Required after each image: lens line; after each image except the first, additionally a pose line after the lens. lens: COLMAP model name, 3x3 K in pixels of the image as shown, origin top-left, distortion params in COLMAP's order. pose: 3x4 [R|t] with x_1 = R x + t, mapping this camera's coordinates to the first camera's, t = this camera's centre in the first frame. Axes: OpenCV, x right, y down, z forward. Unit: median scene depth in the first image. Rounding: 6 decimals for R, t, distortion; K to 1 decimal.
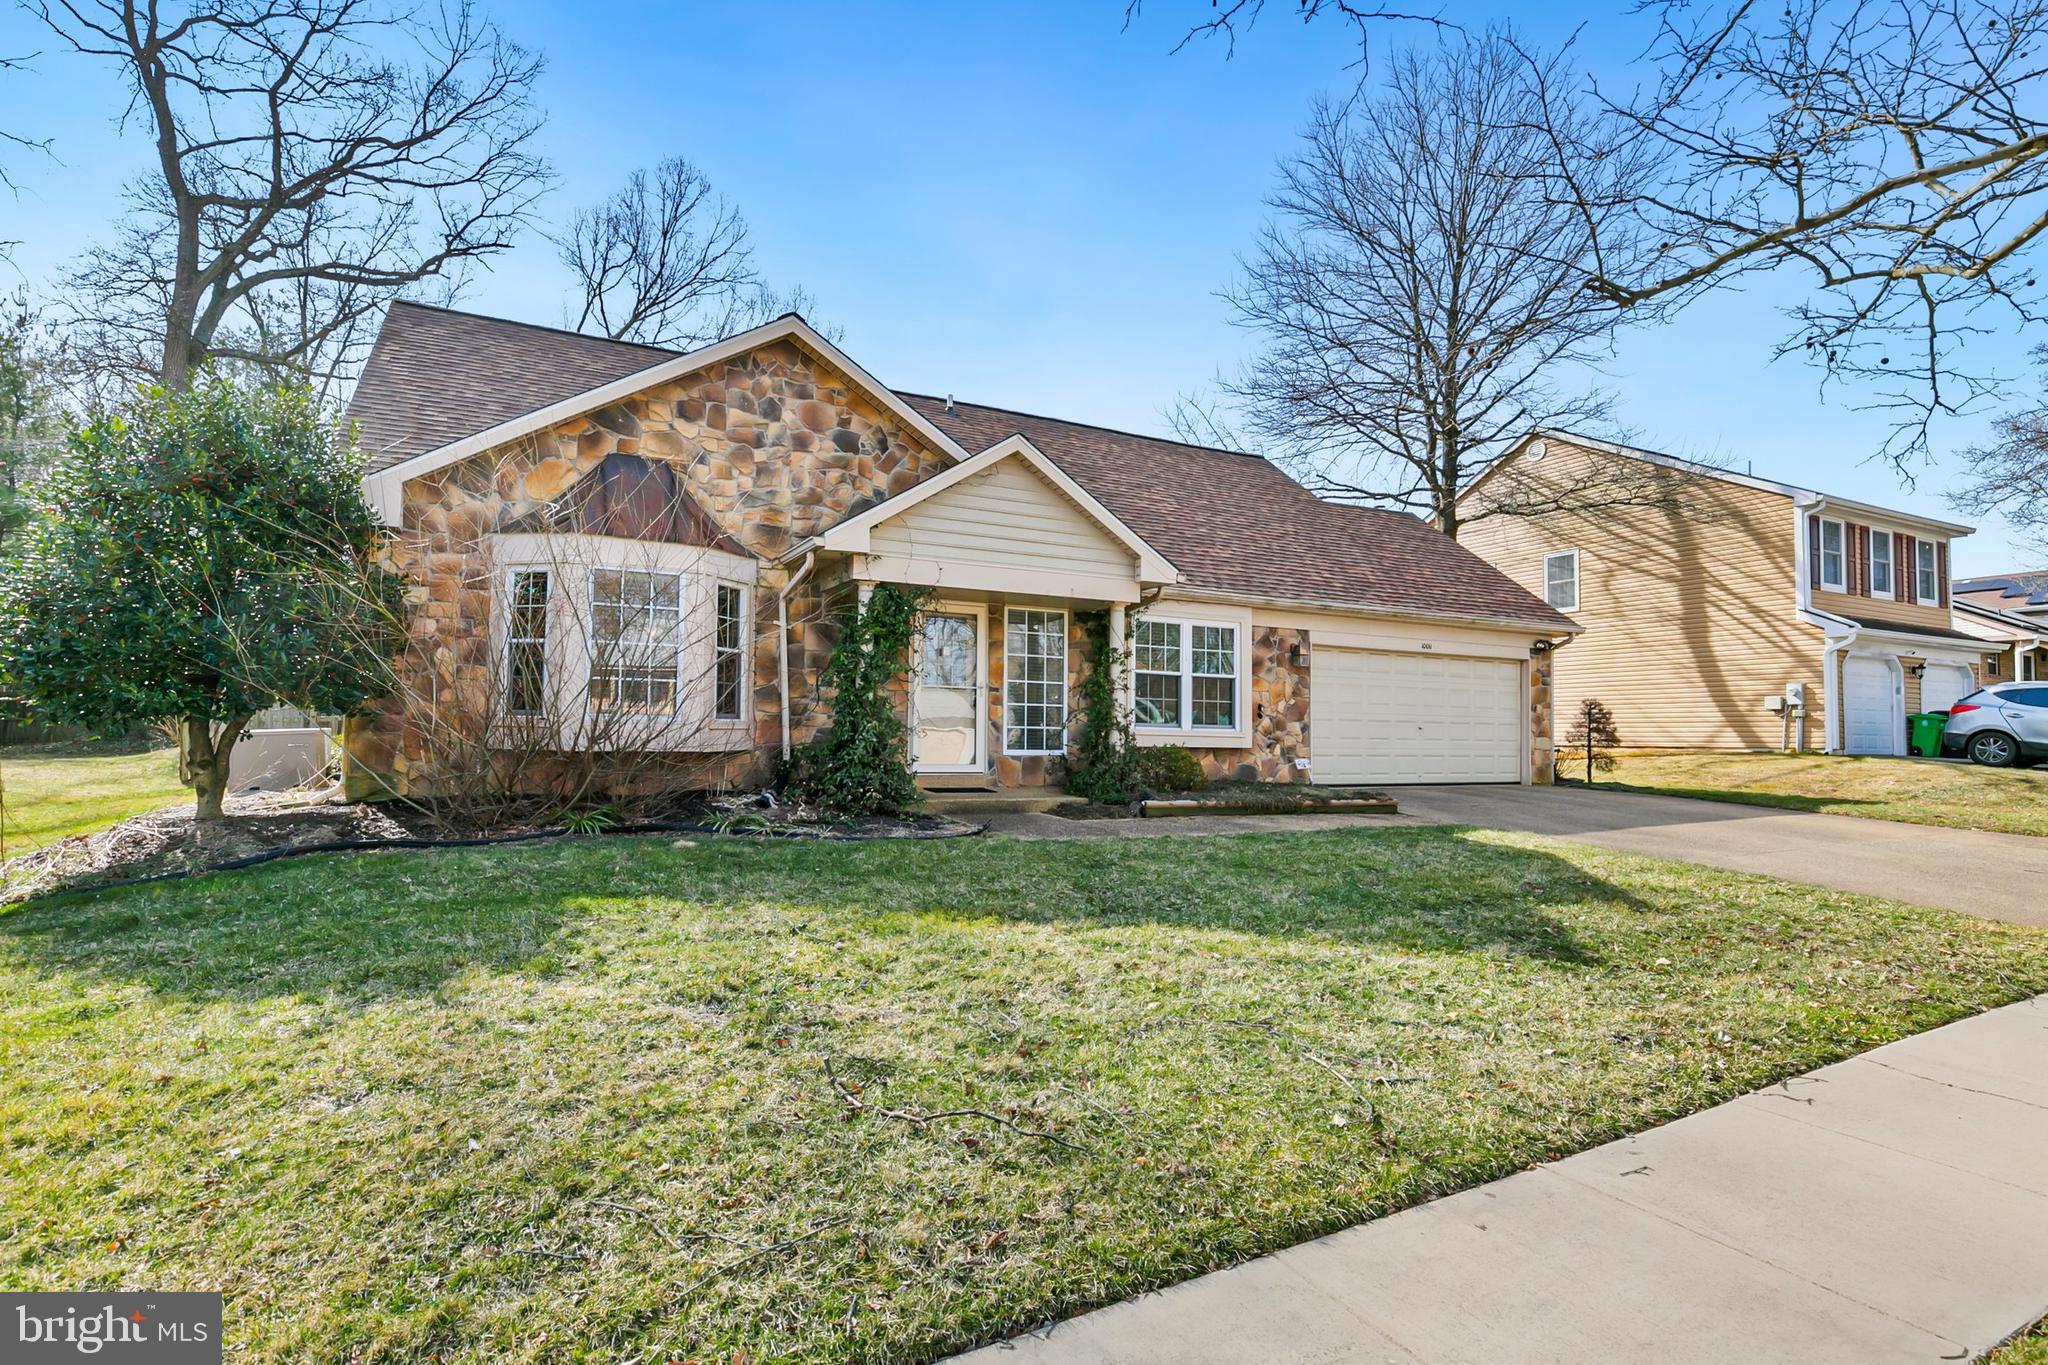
lens RADIAL K [[977.1, 0, 1025.7], [0, 977.1, 689.6], [0, 0, 1]] dist [0.000864, 0.000218]
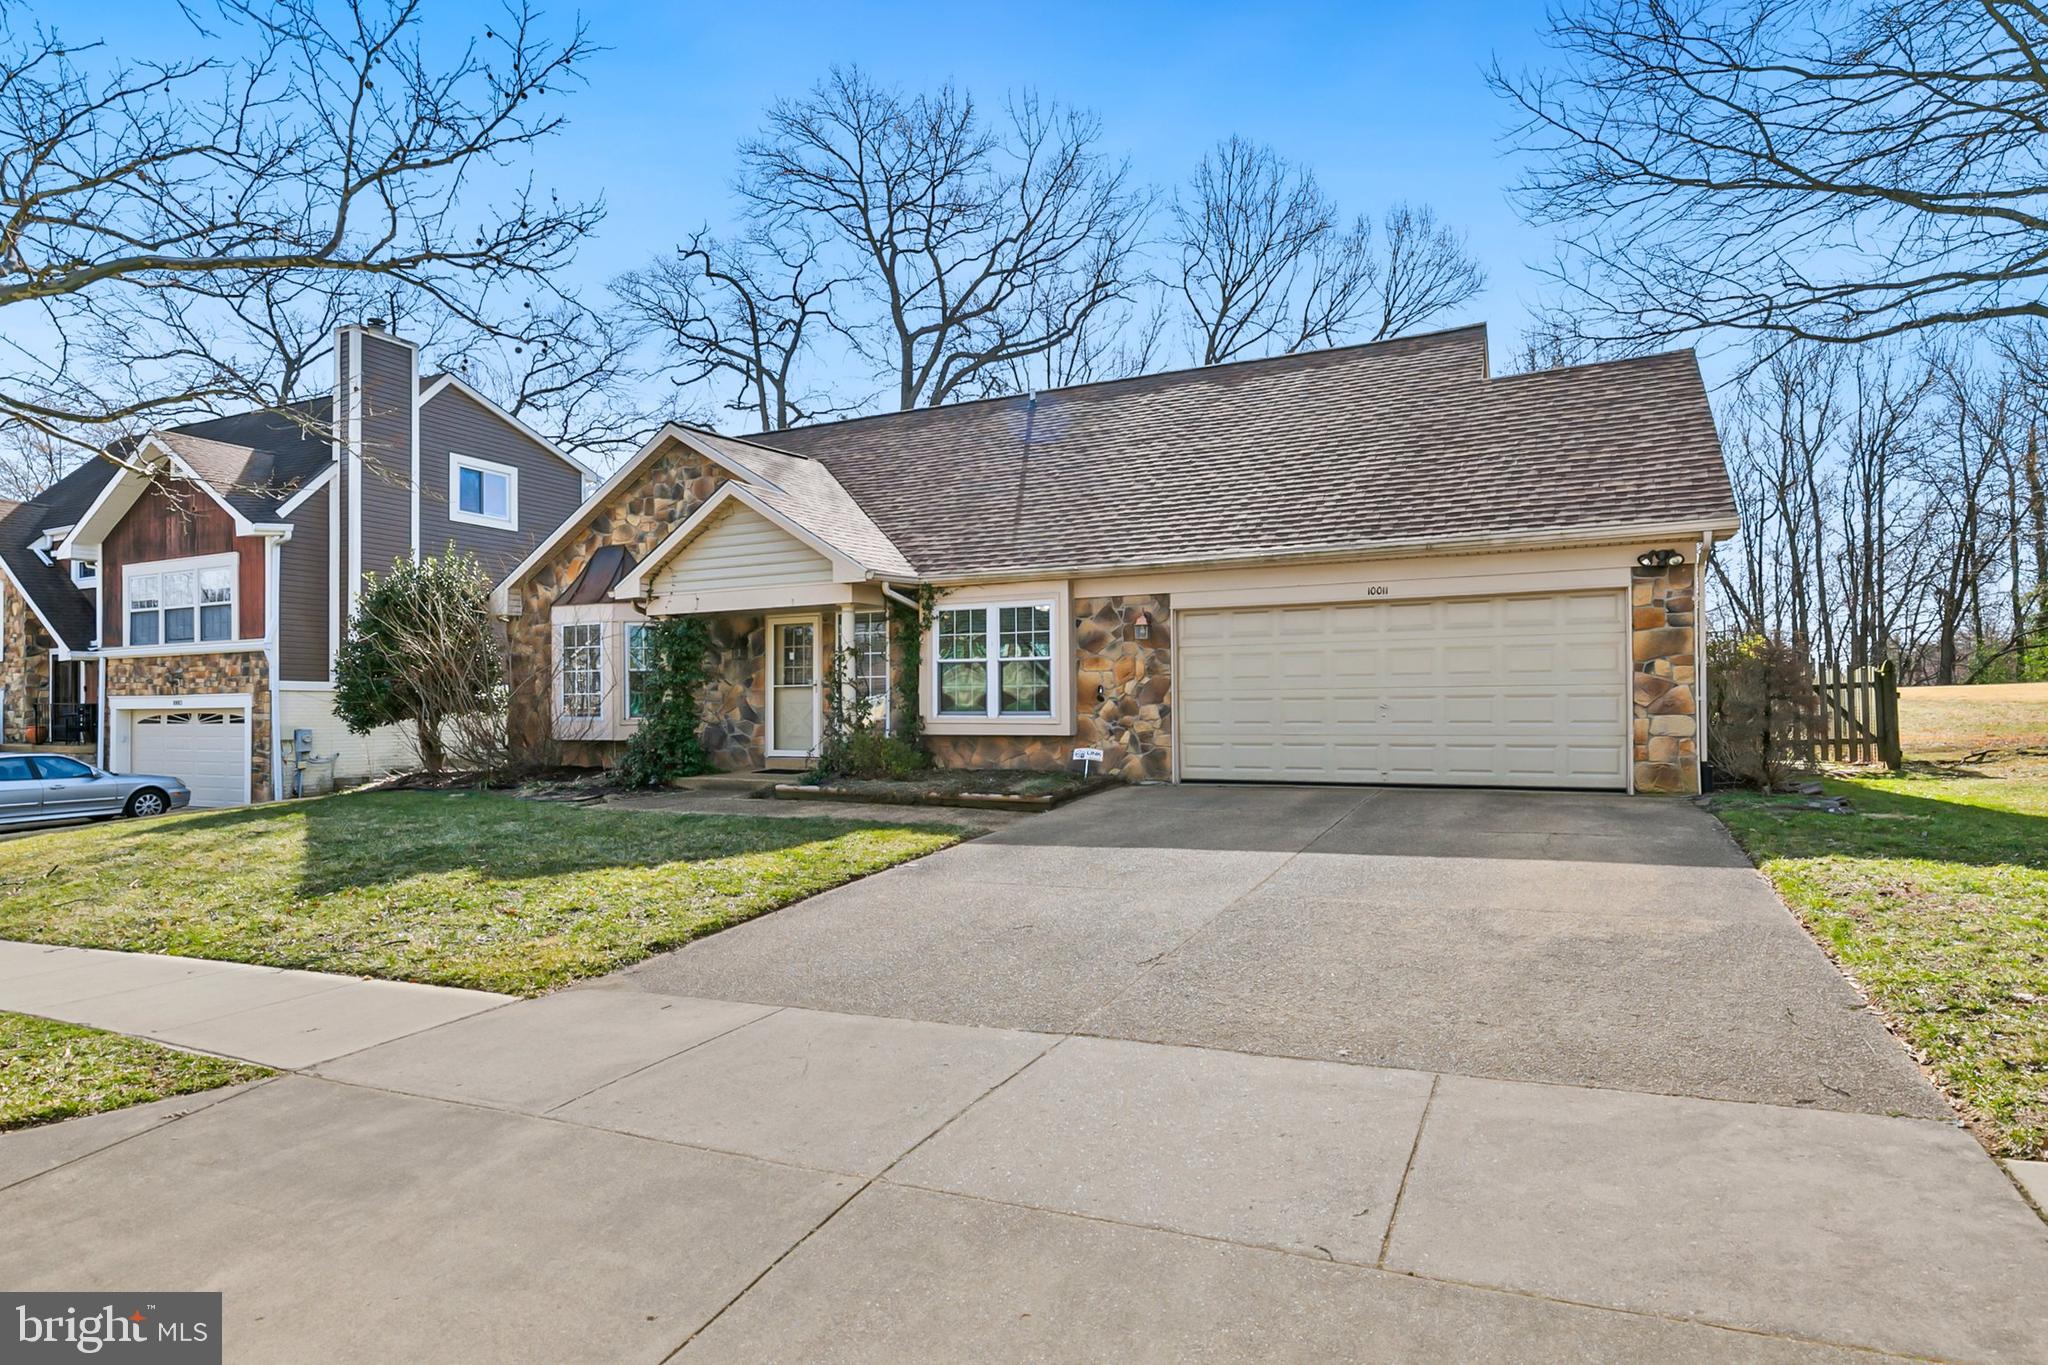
lens RADIAL K [[1096.0, 0, 1021.1], [0, 1096.0, 683.0], [0, 0, 1]] dist [0.000798, -0.000203]
pose [[0.603334, -0.037275, -0.796617, 1.134464], [0.055349, 0.998456, -0.004800, 0.015346], [0.795566, -0.041196, 0.604465, 0.396591]]
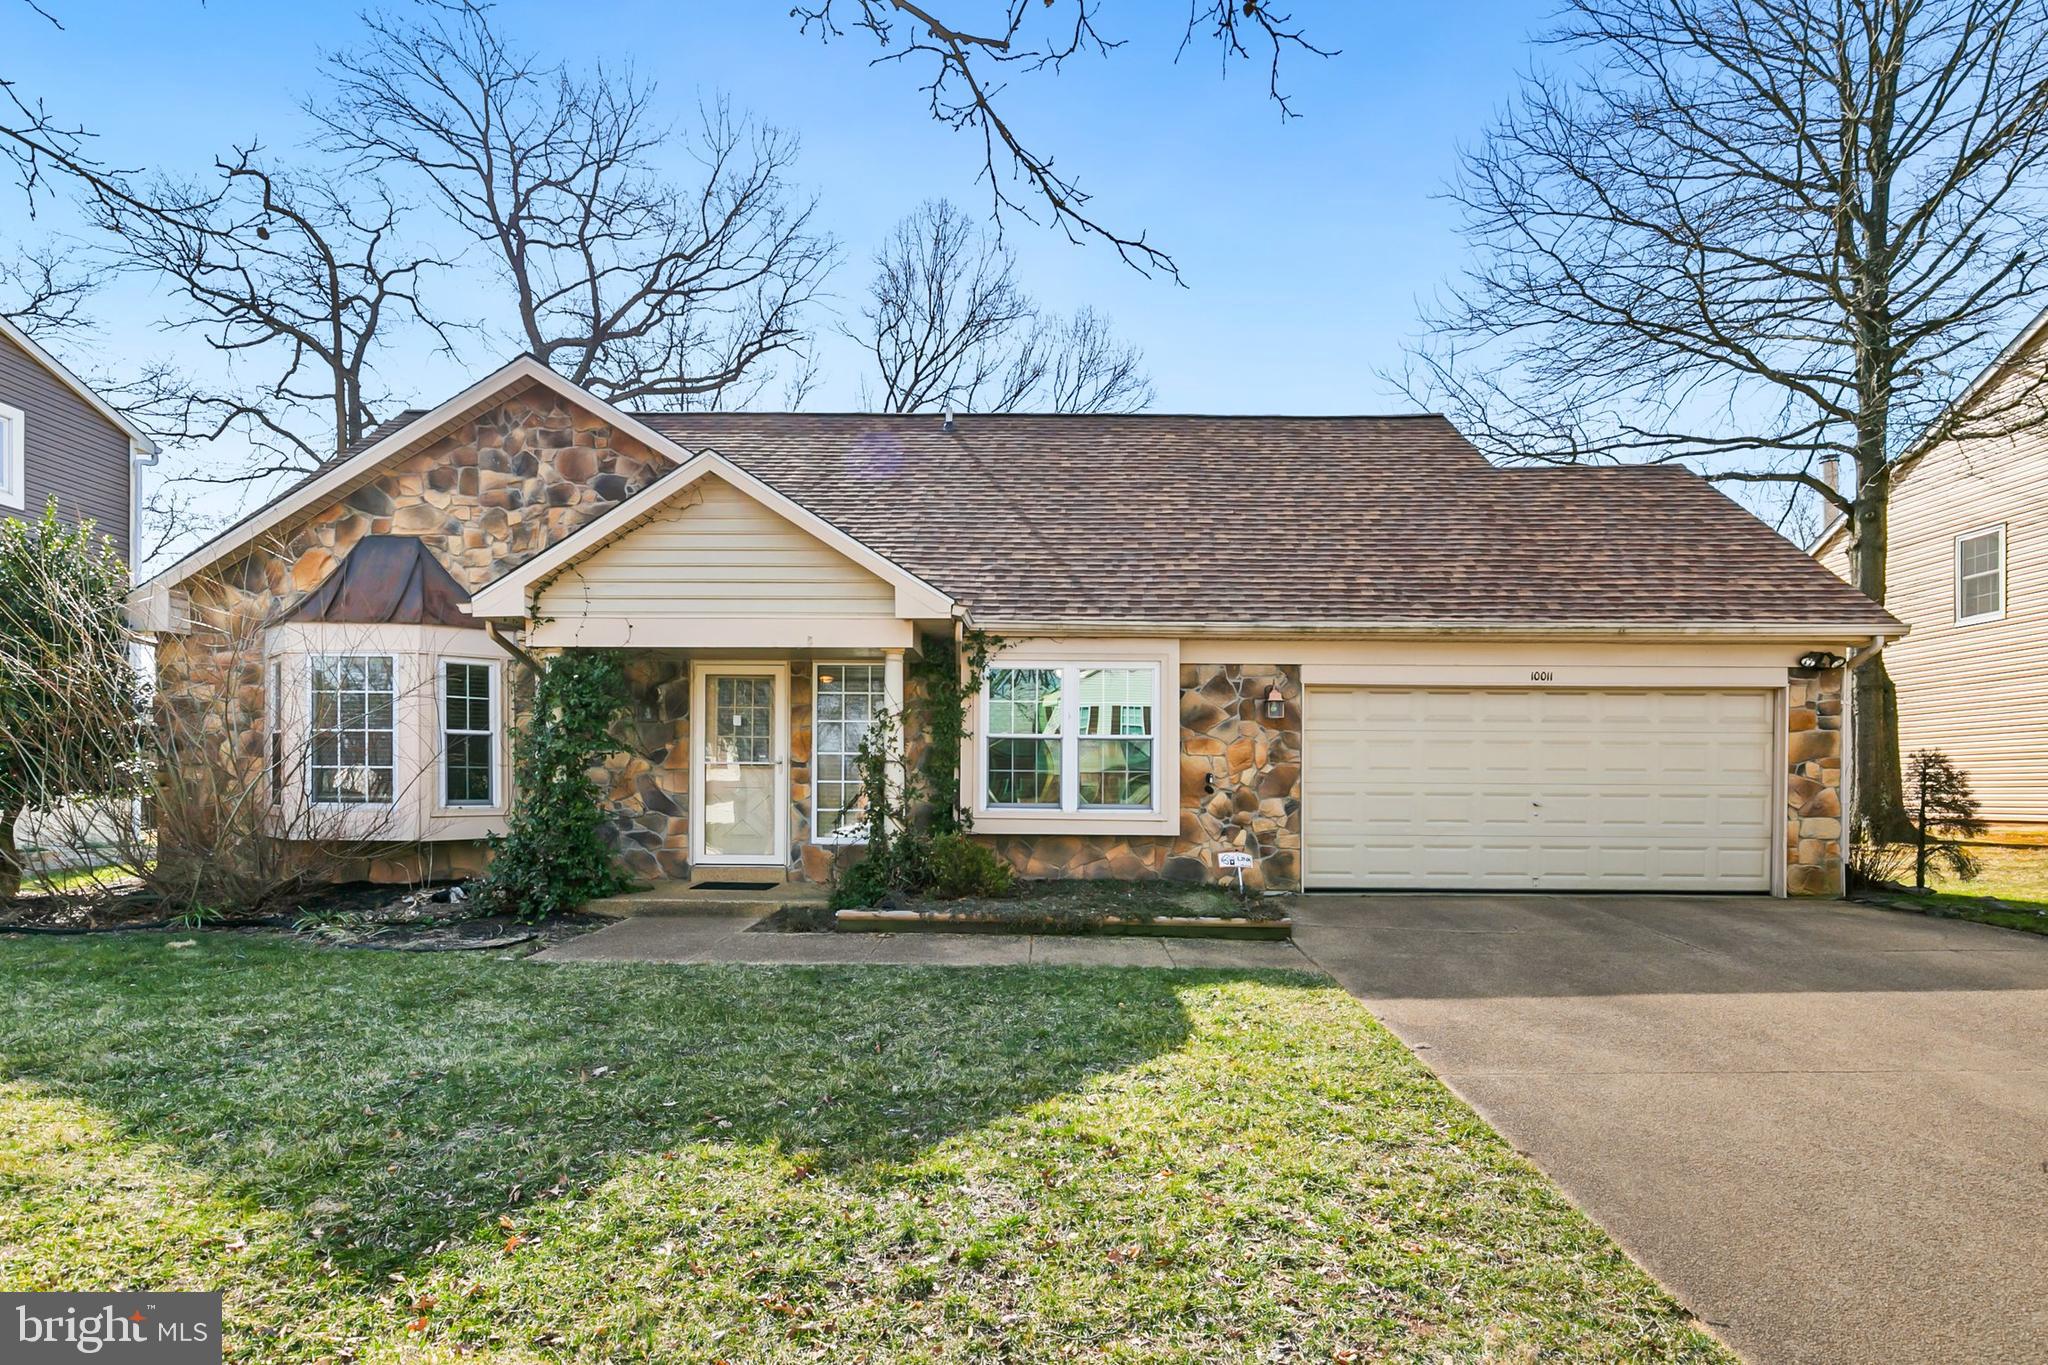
lens RADIAL K [[1064.5, 0, 1024.3], [0, 1064.5, 793.8], [0, 0, 1]] dist [-0.001598, 0.000029]
pose [[0.888983, -0.008311, -0.457866, 0.547041], [0.027399, 0.999009, 0.035064, -0.001590], [0.457121, -0.043717, 0.888330, 0.286012]]
